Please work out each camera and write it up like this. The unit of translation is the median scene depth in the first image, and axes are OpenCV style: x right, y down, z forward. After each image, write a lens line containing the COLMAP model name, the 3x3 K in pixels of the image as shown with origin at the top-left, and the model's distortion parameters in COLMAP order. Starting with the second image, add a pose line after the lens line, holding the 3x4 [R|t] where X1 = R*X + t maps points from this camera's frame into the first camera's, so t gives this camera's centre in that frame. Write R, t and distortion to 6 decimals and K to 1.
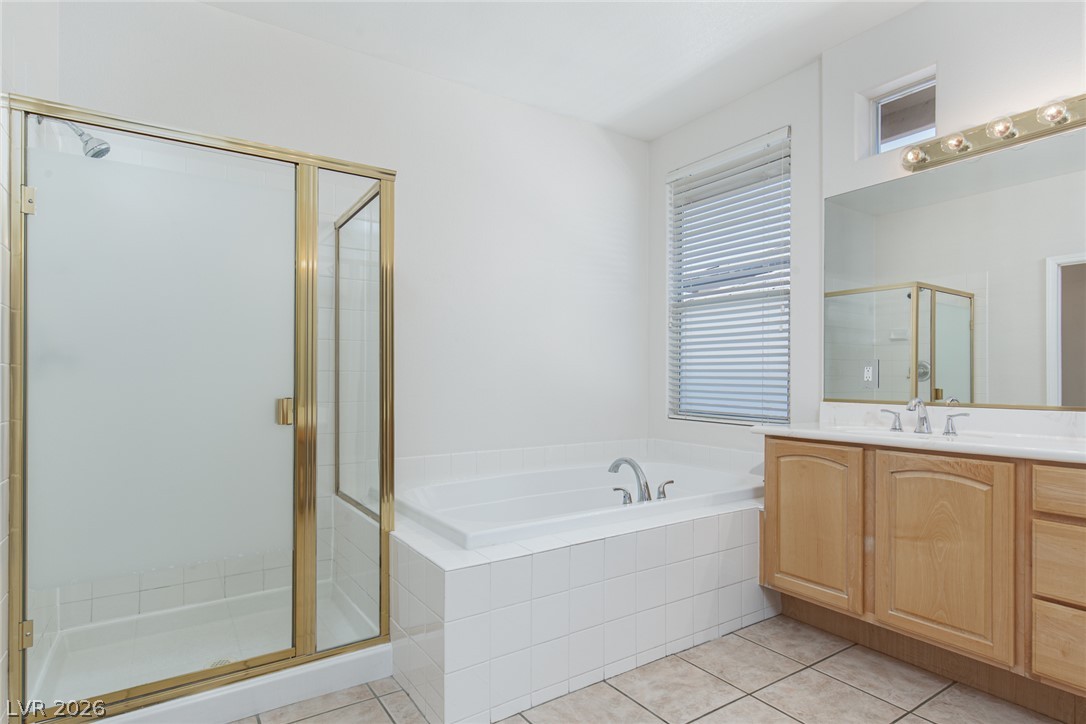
lens RADIAL K [[583.1, 0, 548.7], [0, 583.1, 375.0], [0, 0, 1]] dist [0.002295, 0.001569]
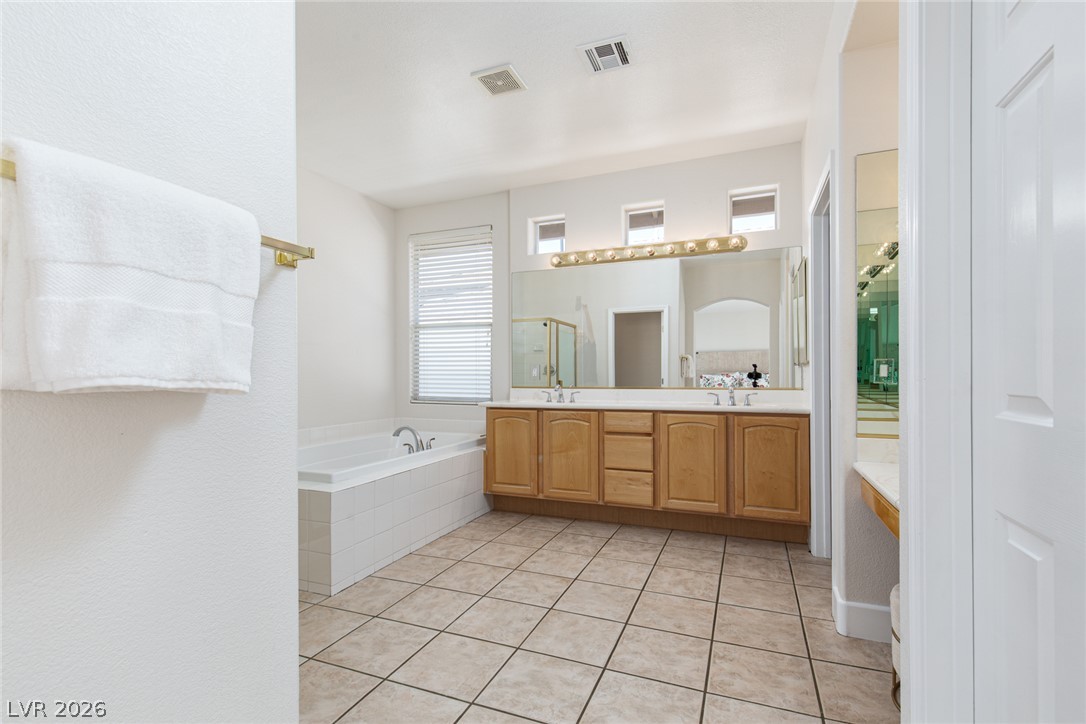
lens RADIAL K [[500.5, 0, 542.8], [0, 500.5, 369.0], [0, 0, 1]] dist [0.011337, -0.000956]
pose [[0.839428, -0.001482, 0.543469, -0.340408], [0.004902, 0.999976, -0.004845, -0.004798], [-0.543449, 0.006732, 0.839415, -0.399879]]
